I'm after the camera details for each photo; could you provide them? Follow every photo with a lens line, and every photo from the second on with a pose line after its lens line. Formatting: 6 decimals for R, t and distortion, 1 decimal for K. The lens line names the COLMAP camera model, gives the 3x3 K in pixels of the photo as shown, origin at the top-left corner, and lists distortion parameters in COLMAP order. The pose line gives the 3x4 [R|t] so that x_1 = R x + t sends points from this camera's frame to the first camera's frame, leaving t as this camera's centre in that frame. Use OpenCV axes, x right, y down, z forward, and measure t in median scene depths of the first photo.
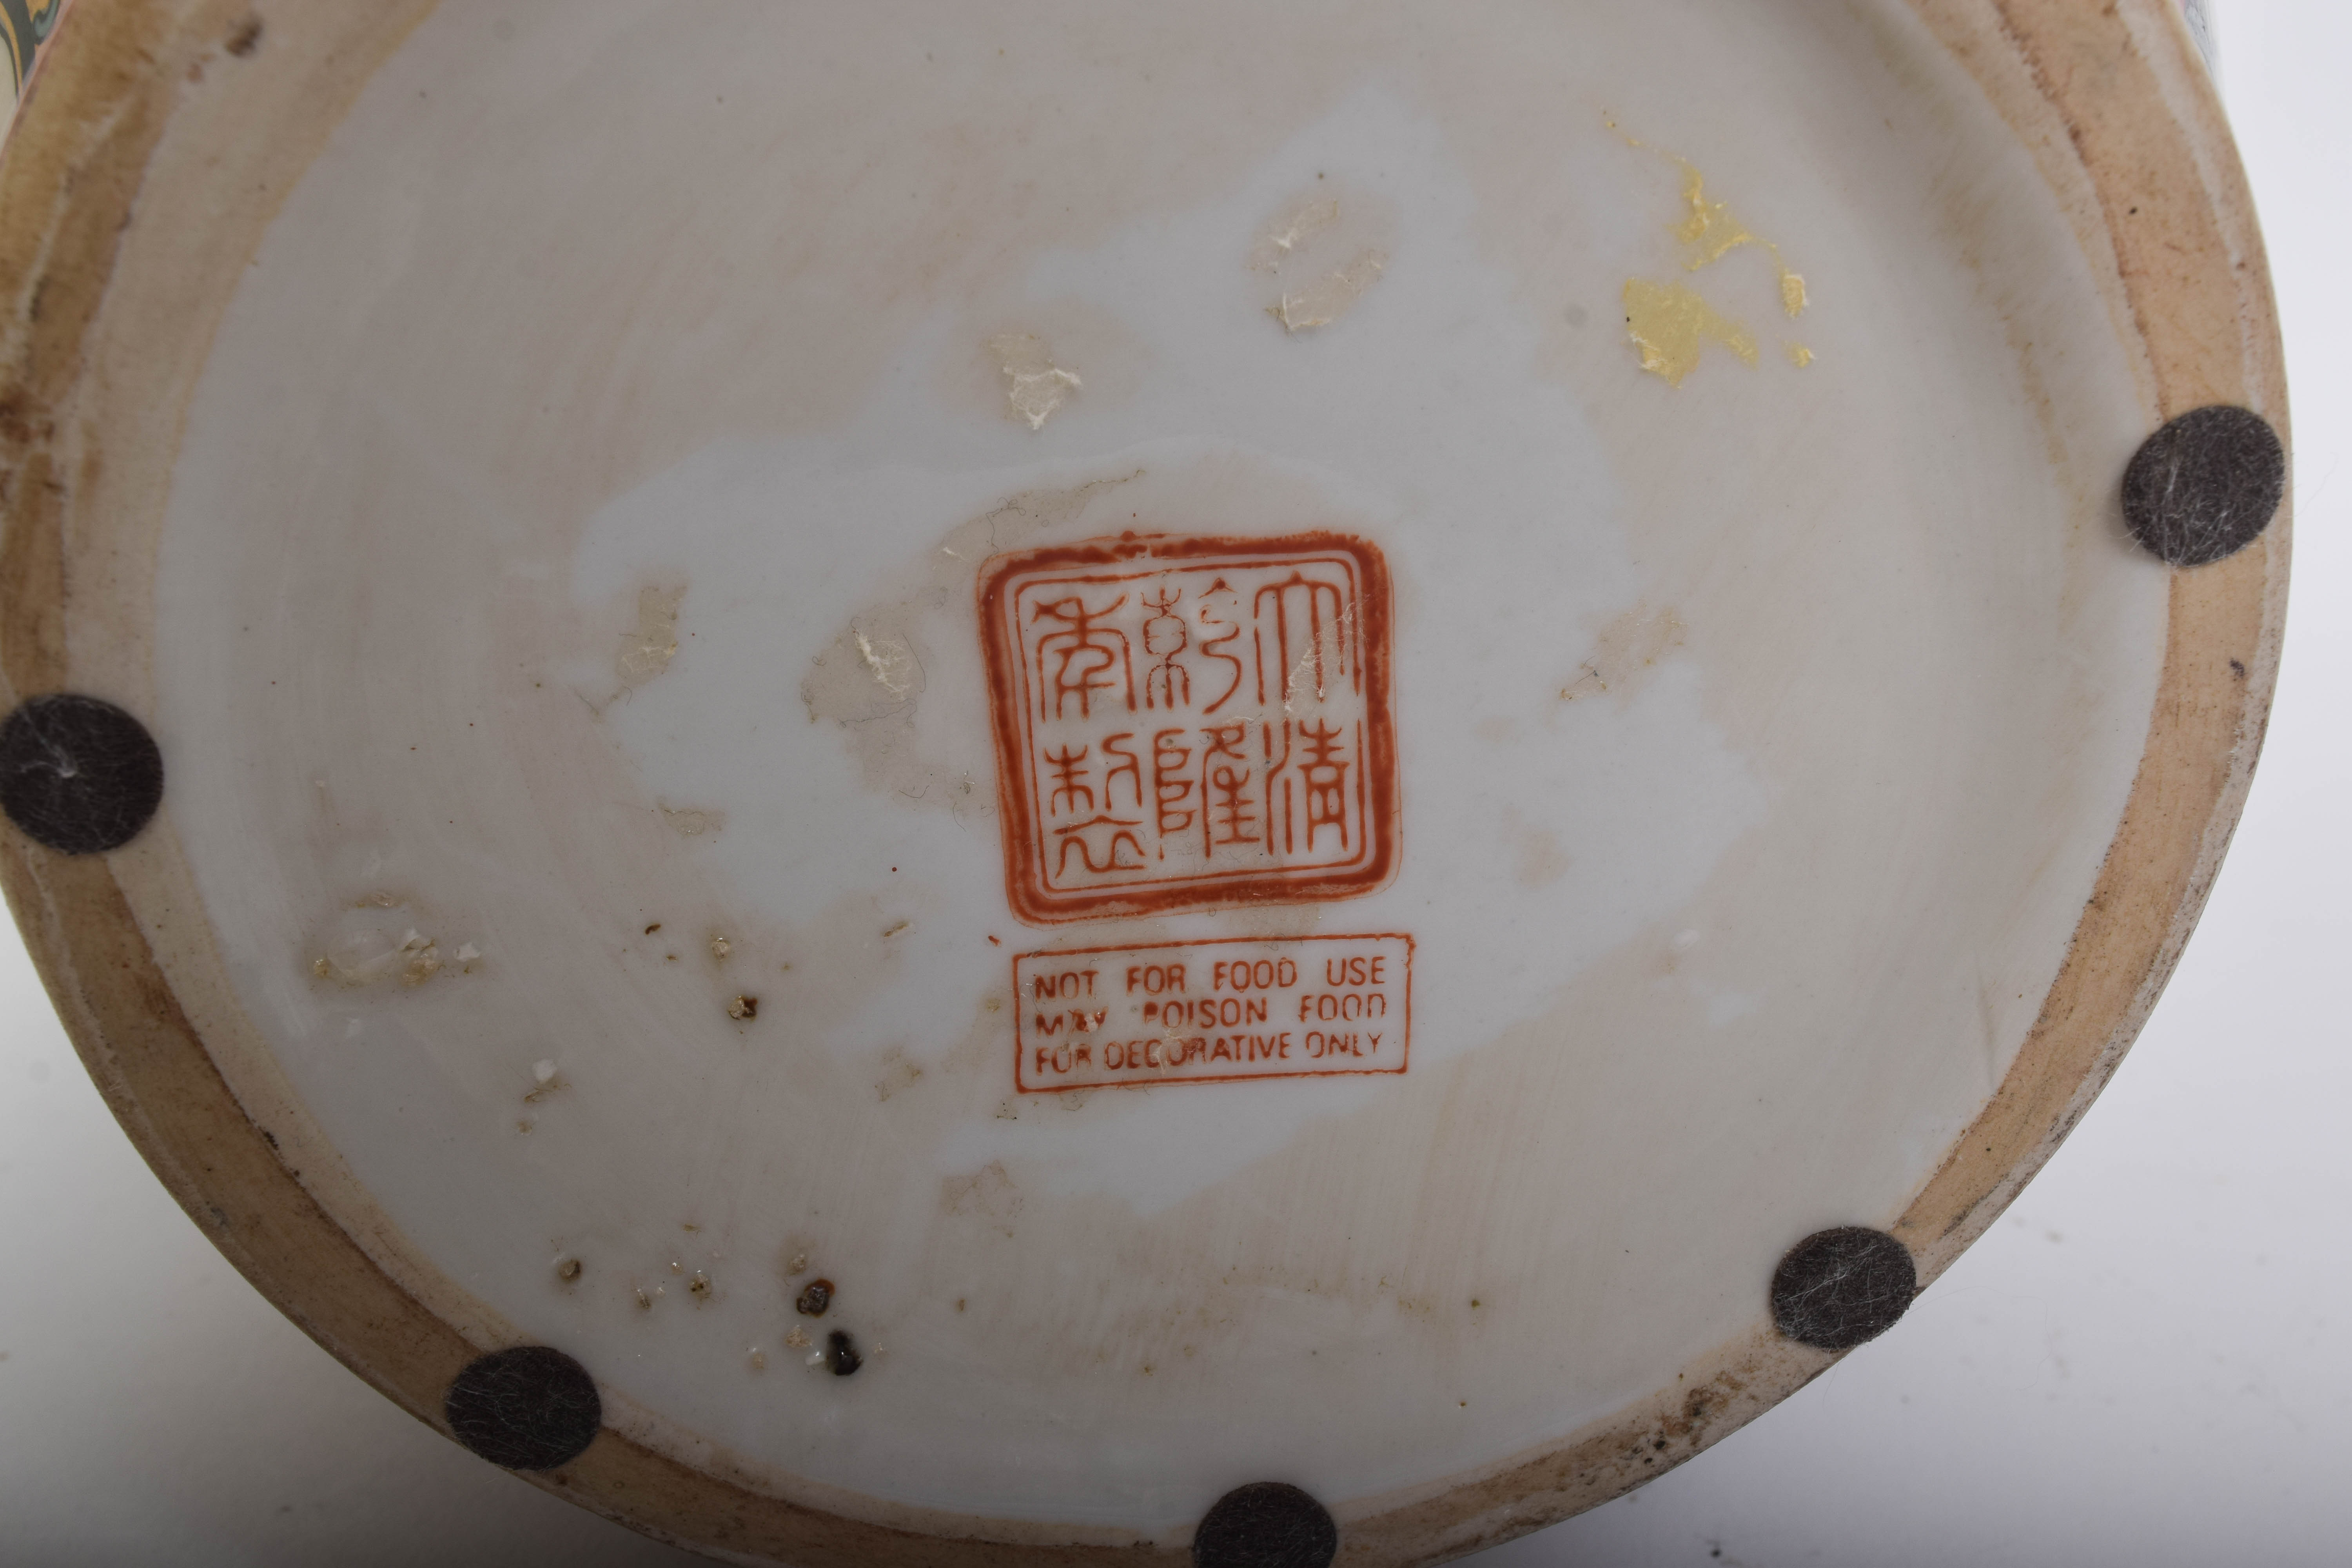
lens RADIAL K [[2732.8, 0, 1076.3], [0, 2732.8, 670.1], [0, 0, 1]] dist [-0.024316, -0.019773]
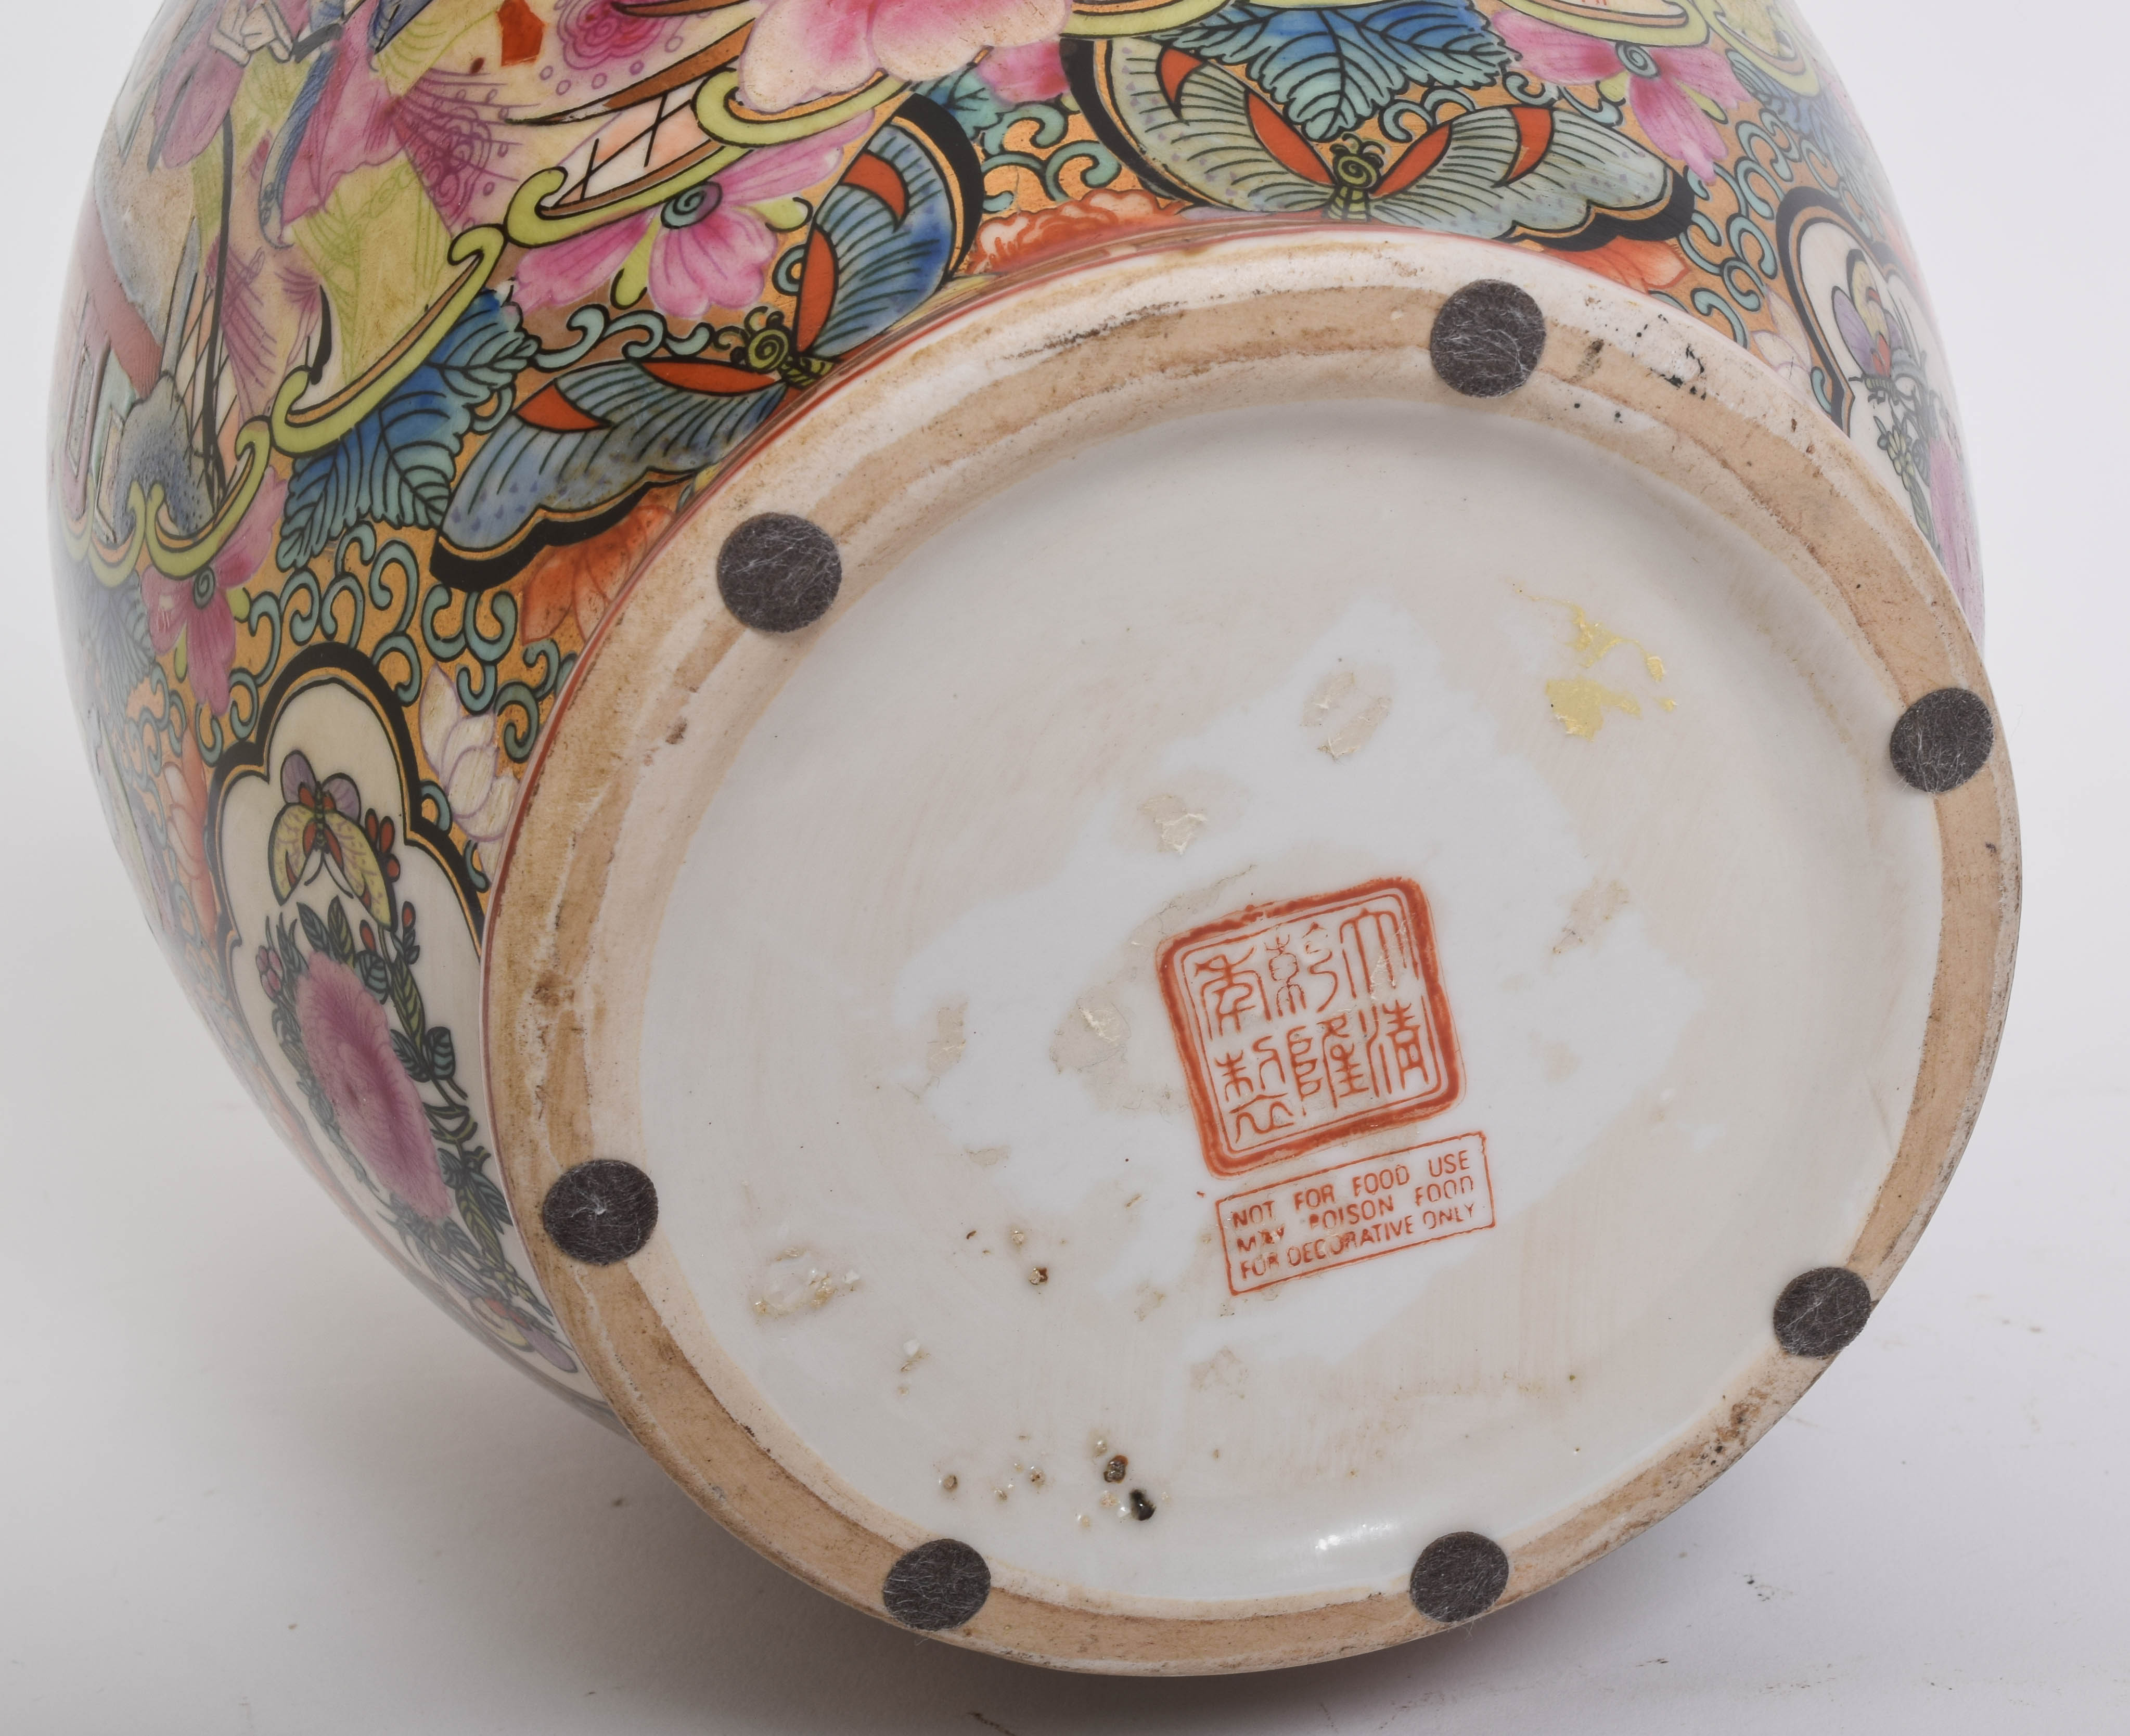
lens RADIAL K [[3643.7, 0, 1065.3], [0, 3643.7, 868.4], [0, 0, 1]] dist [-0.018318, -0.039948]
pose [[0.978177, -0.197171, 0.065520, -0.194950], [0.195656, 0.980248, 0.028856, -0.140405], [-0.069916, -0.015407, 0.997434, -0.916717]]
